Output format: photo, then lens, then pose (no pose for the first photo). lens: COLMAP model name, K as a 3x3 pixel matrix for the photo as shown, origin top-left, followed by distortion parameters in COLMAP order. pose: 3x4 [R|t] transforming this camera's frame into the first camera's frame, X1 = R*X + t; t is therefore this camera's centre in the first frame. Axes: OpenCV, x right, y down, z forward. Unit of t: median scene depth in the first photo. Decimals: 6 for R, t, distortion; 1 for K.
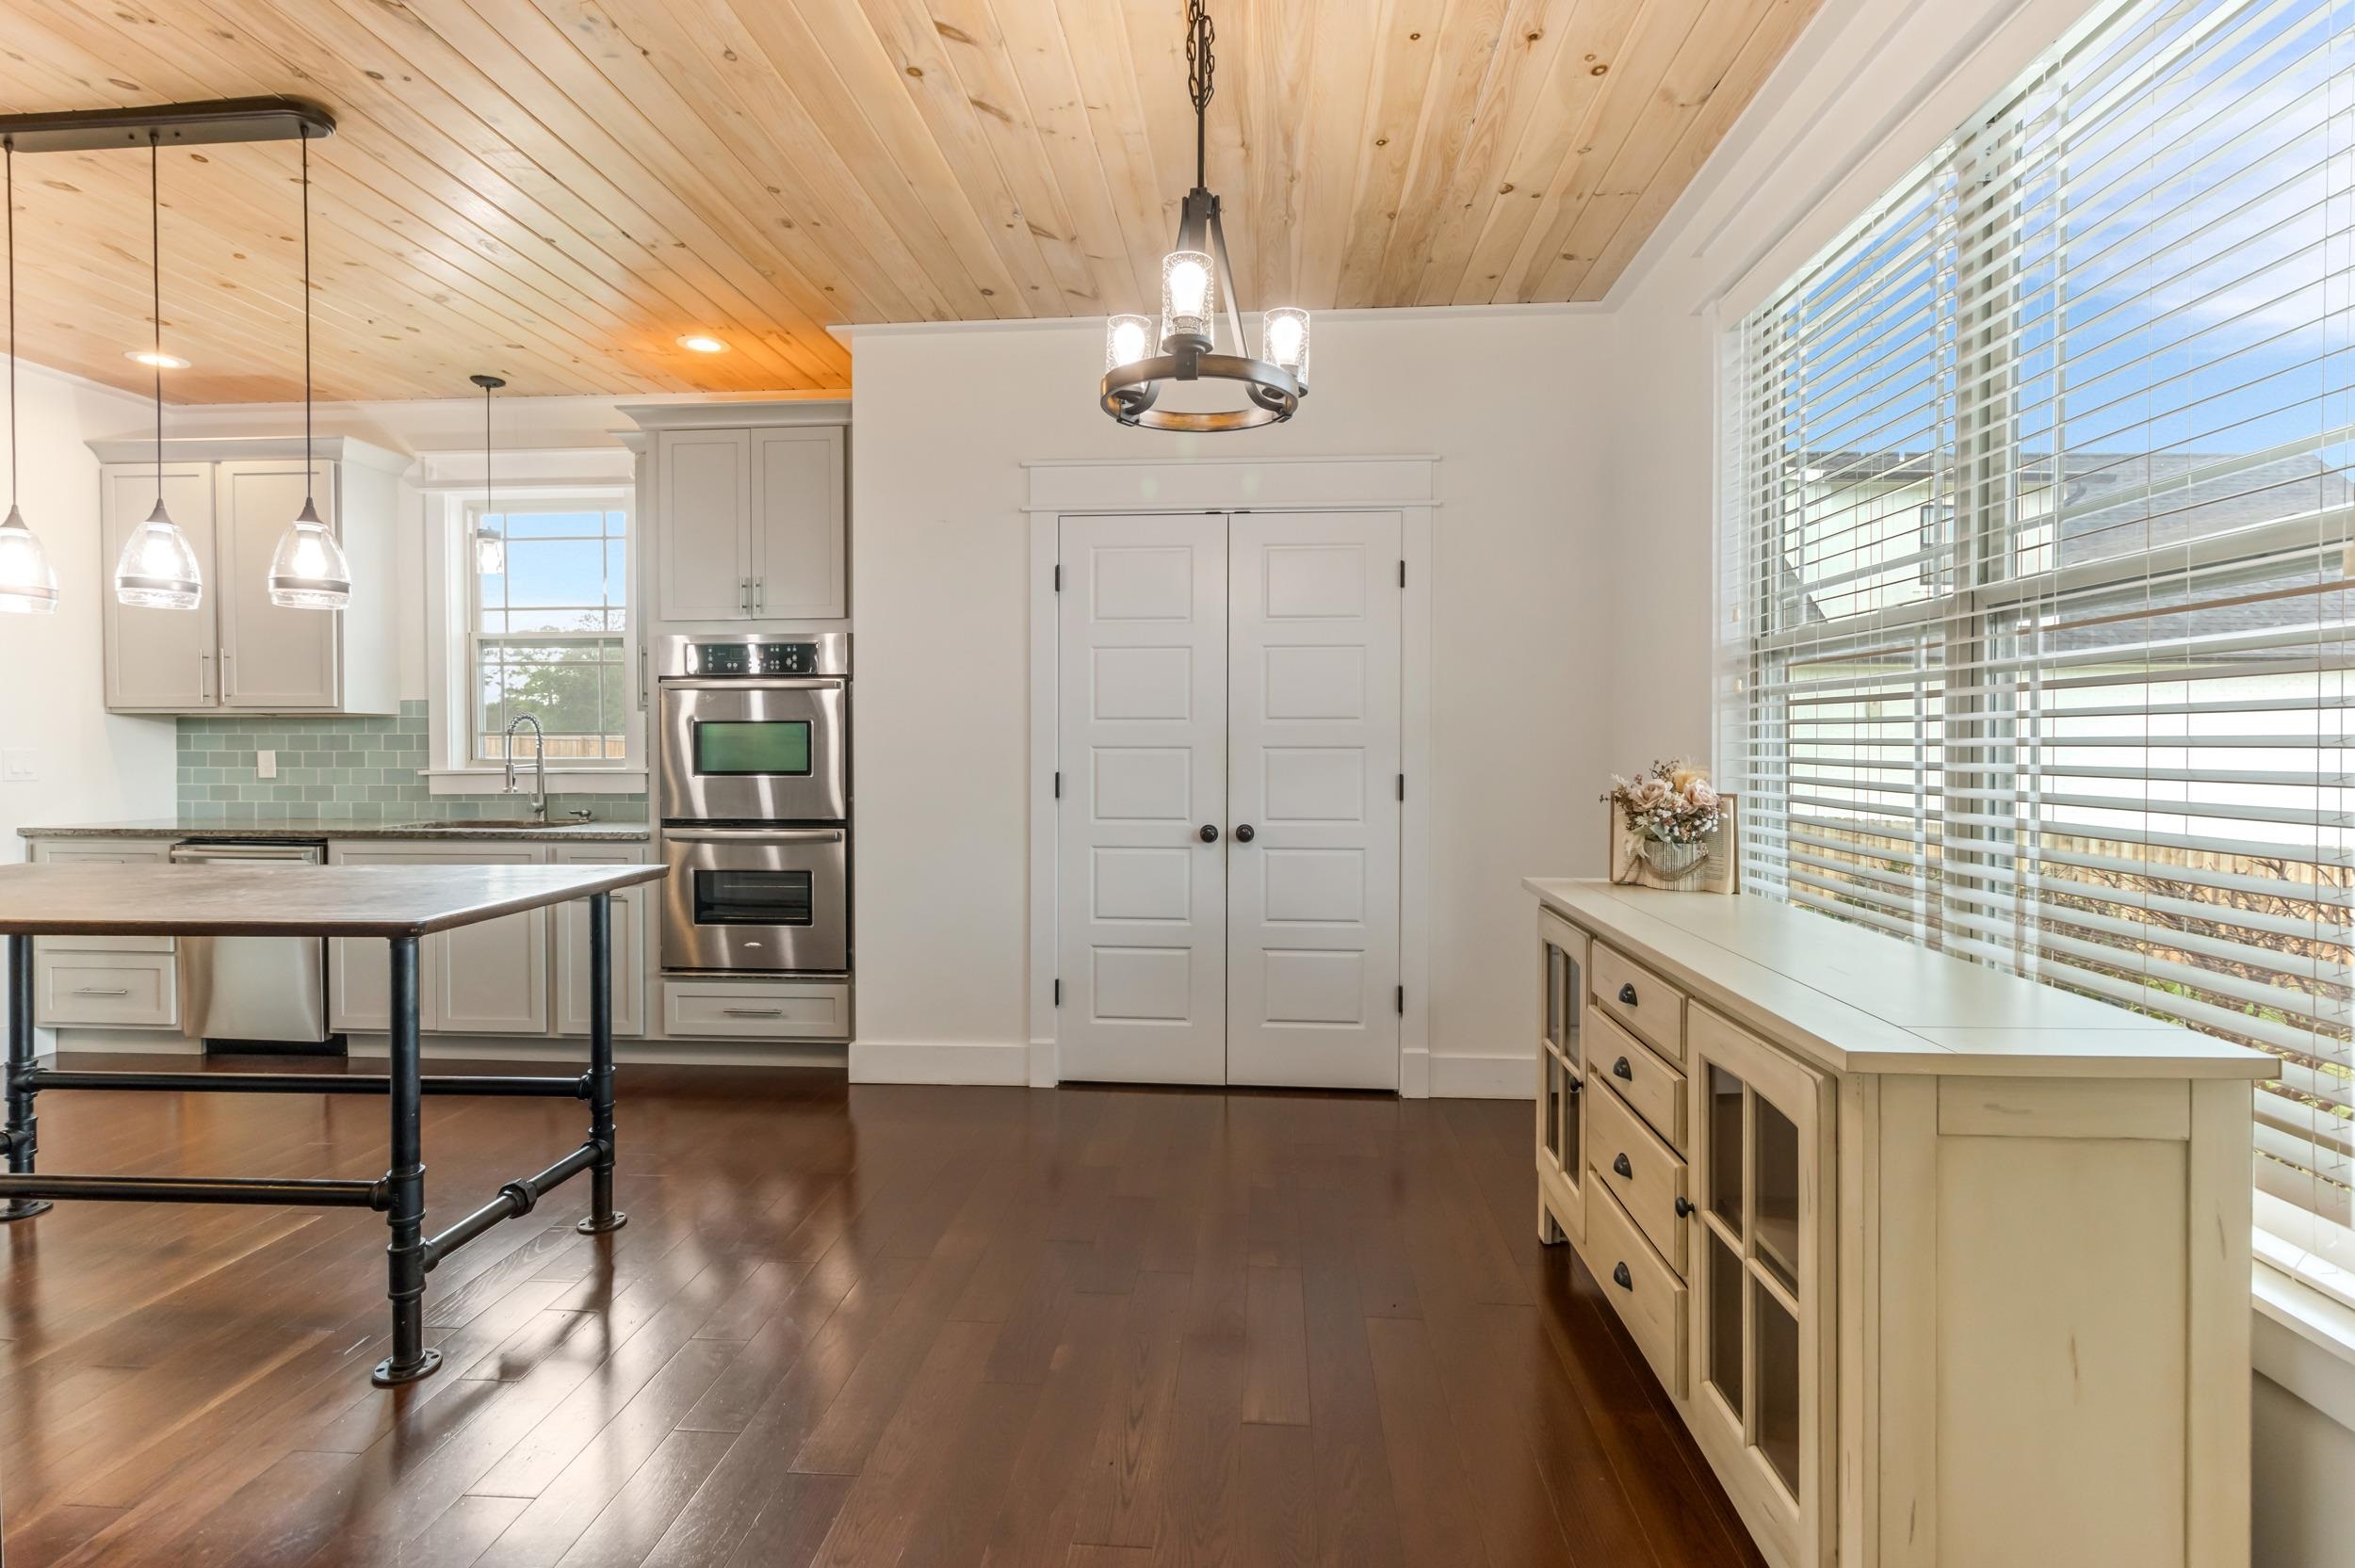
lens RADIAL K [[1122.0, 0, 1182.4], [0, 1122.0, 759.9], [0, 0, 1]] dist [0.000922, 0.001603]
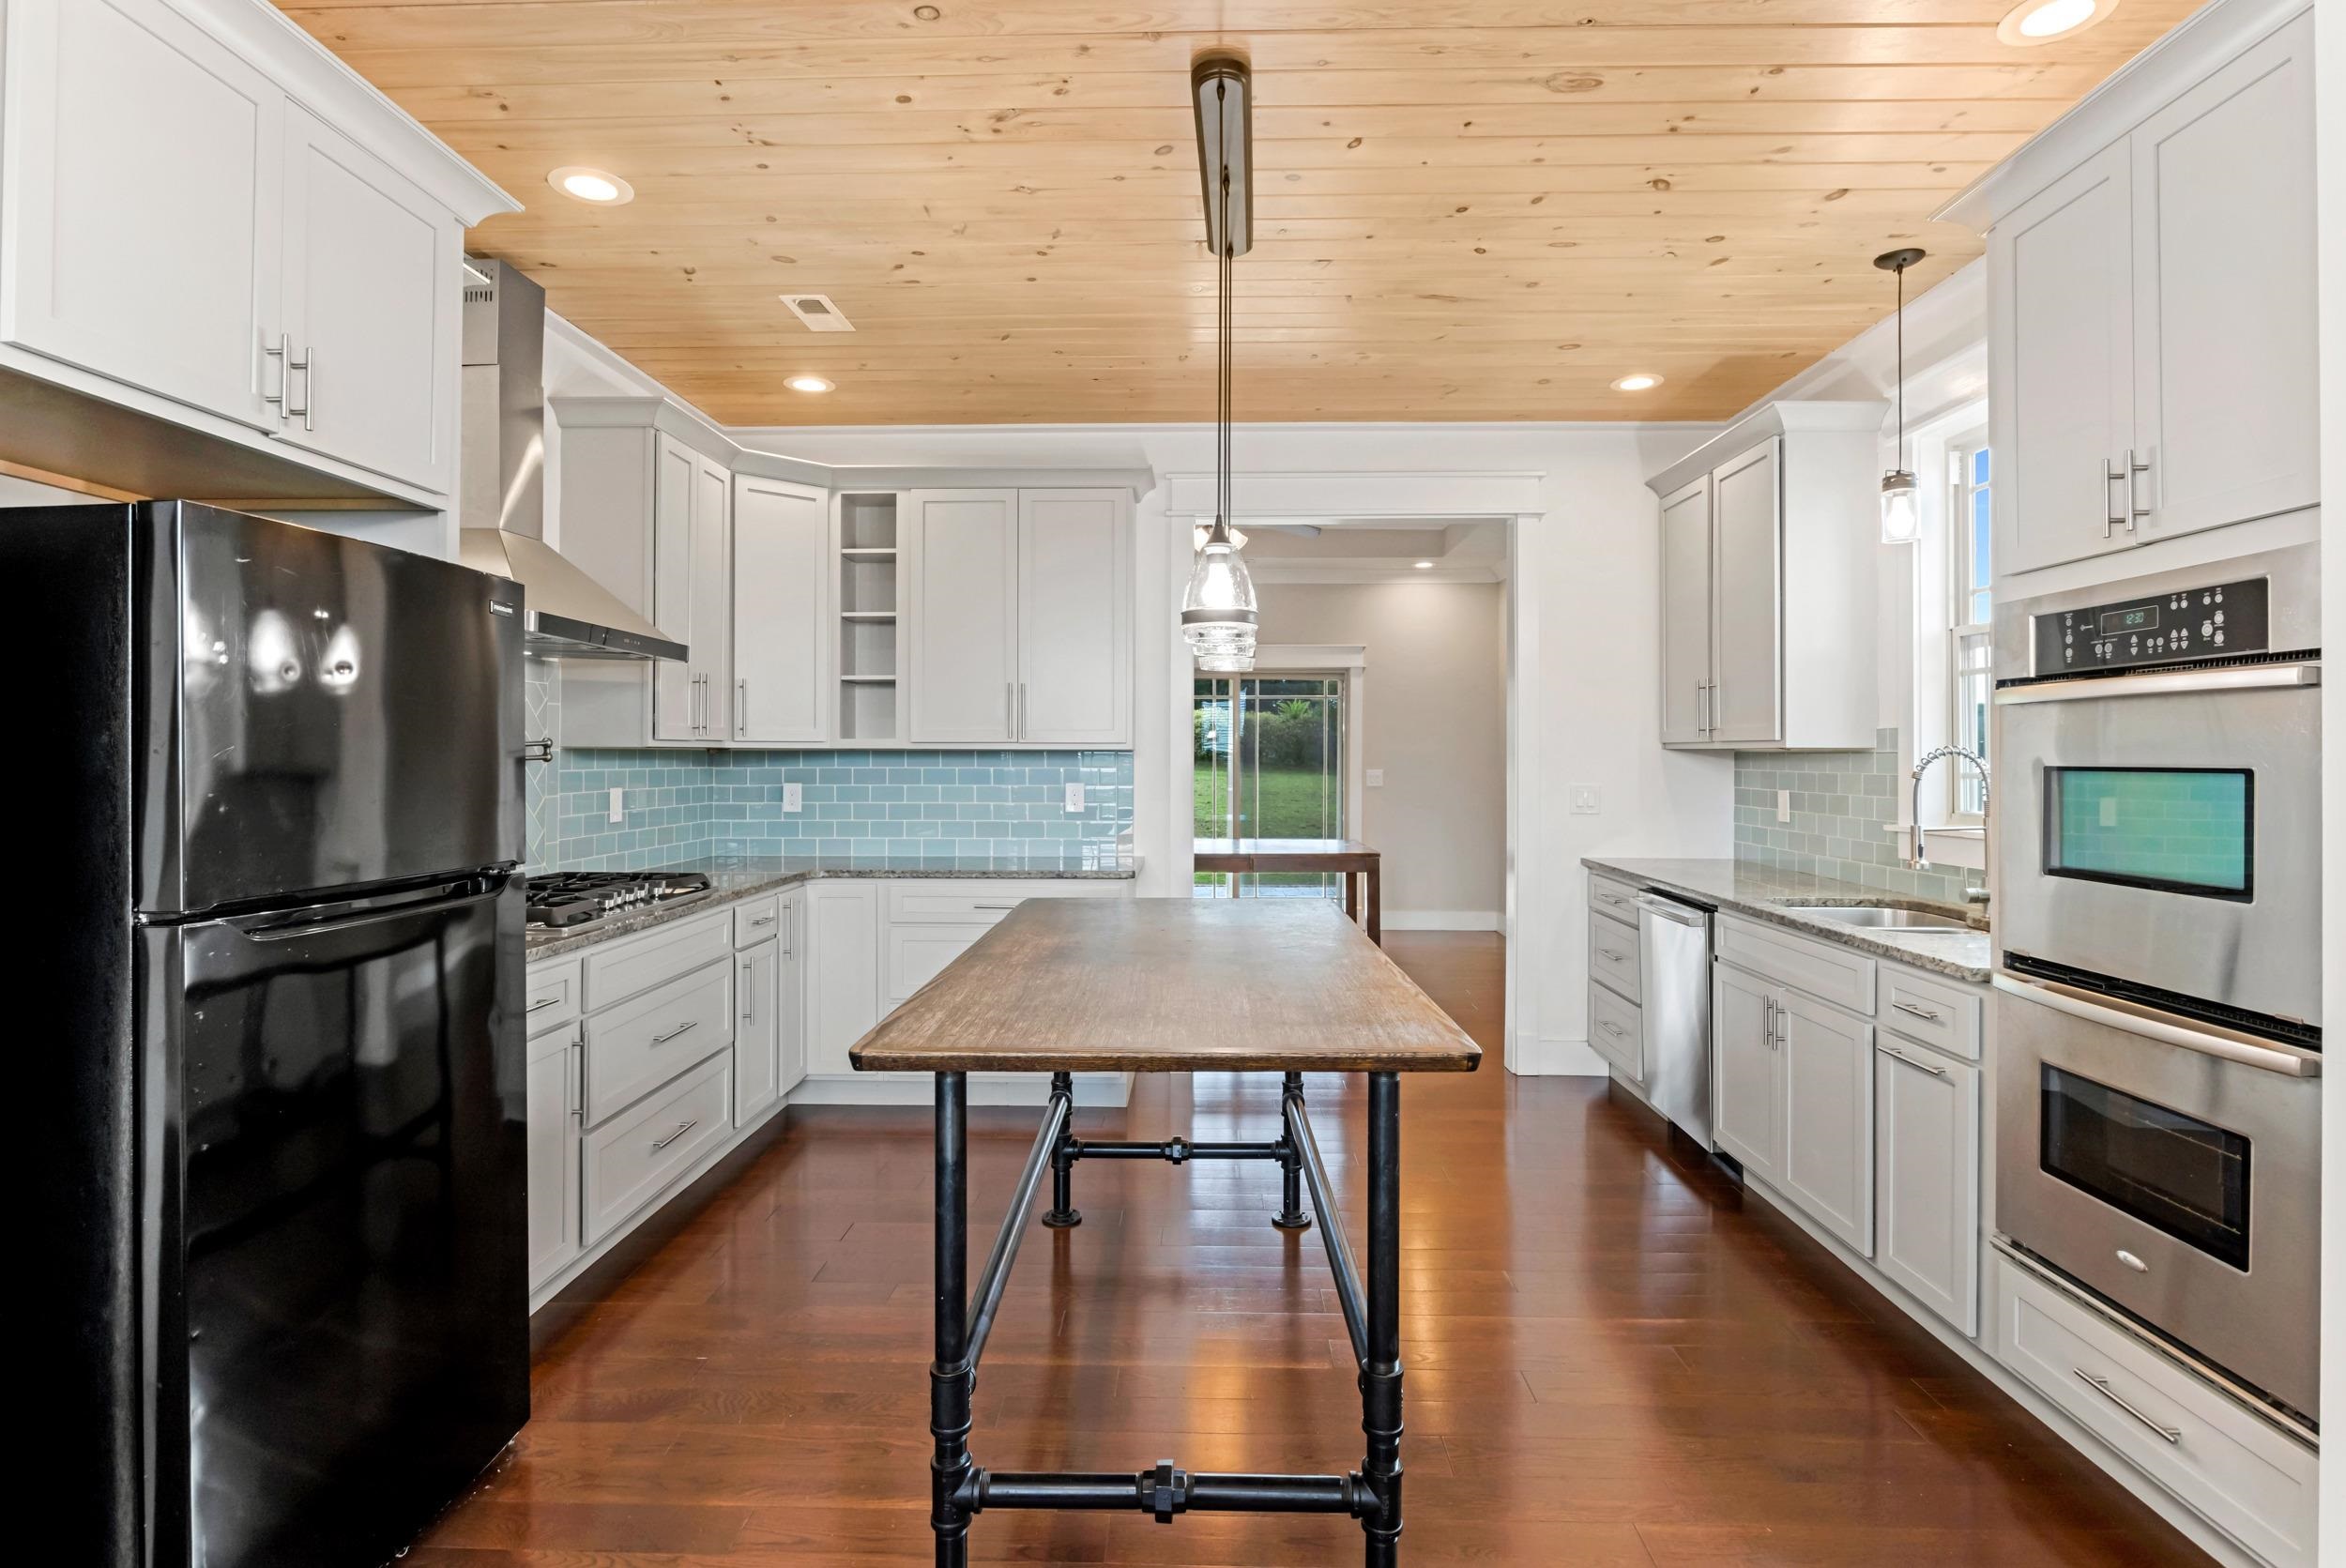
lens RADIAL K [[1187.0, 0, 1174.5], [0, 1187.0, 749.7], [0, 0, 1]] dist [-0.011475, 0.001994]
pose [[0.060271, -0.003945, -0.998174, 0.064909], [-0.018344, 0.999819, -0.005060, -0.028339], [0.998014, 0.018615, 0.060187, 0.513337]]
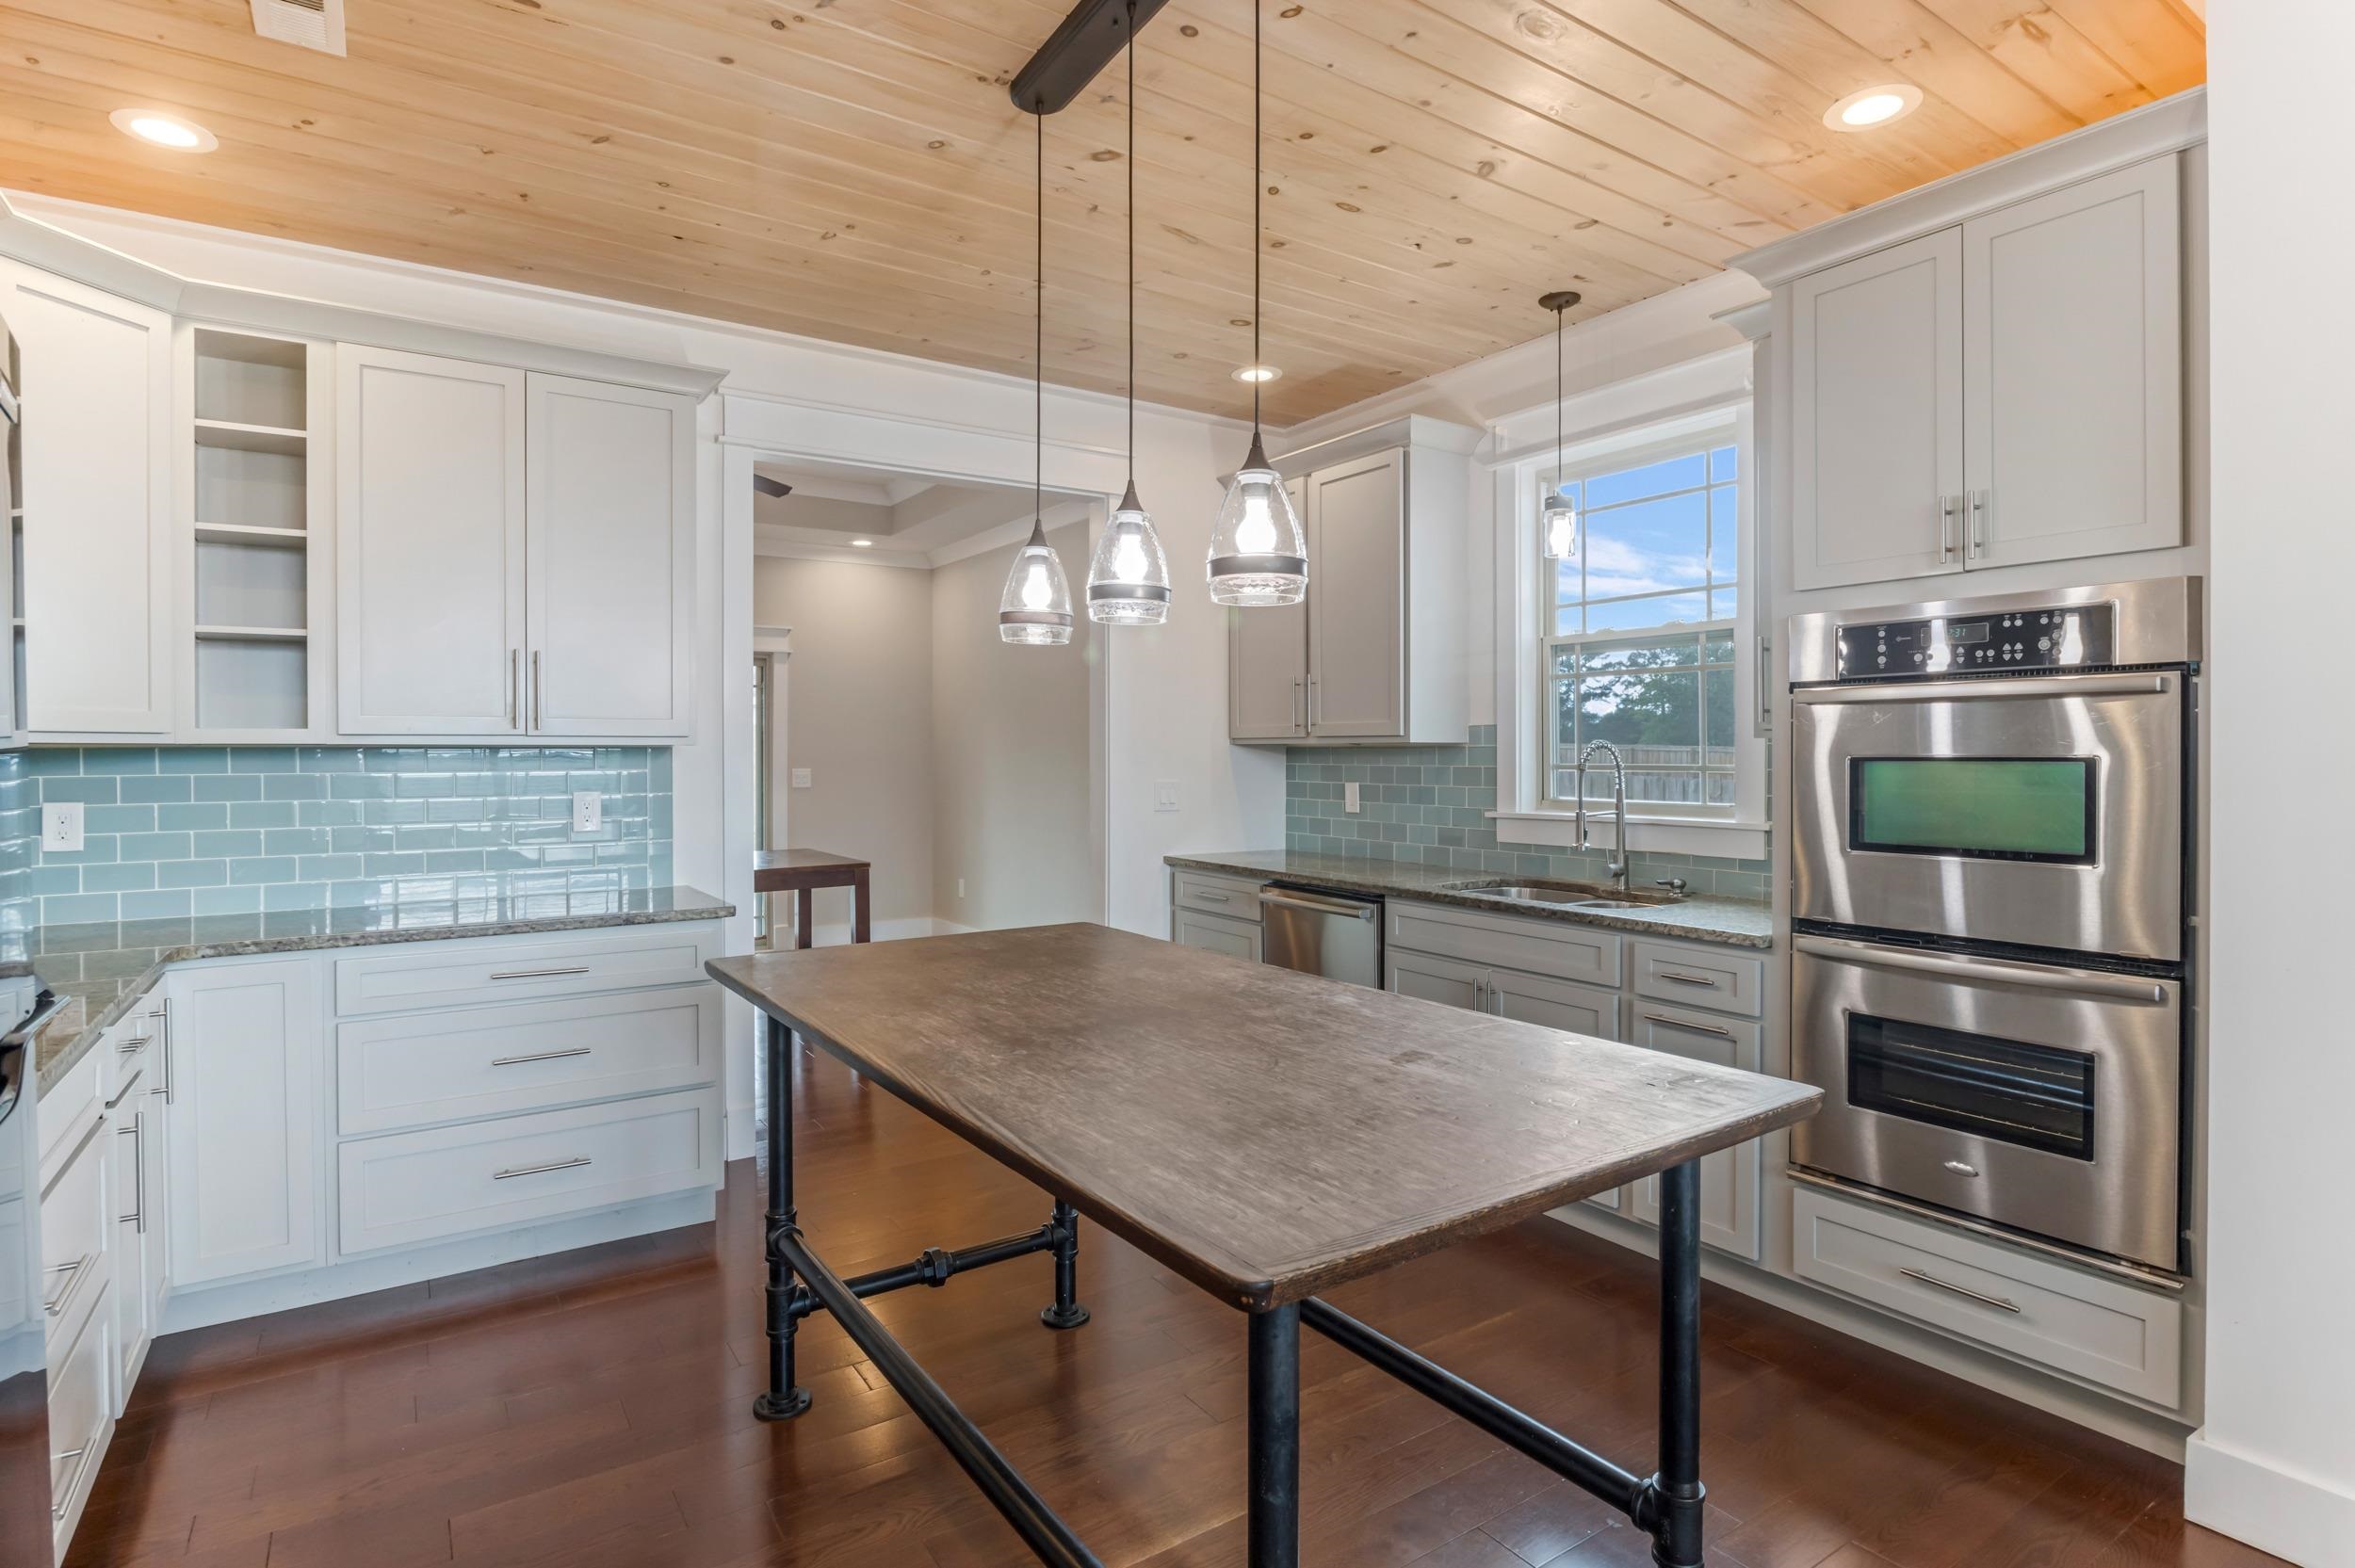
lens RADIAL K [[1191.4, 0, 1192.2], [0, 1191.4, 762.3], [0, 0, 1]] dist [-0.011475, 0.001994]
pose [[0.630106, 0.005726, -0.776488, -0.151450], [-0.010235, 0.999947, -0.000931, -0.024613], [0.776441, 0.008534, 0.630132, 0.304776]]
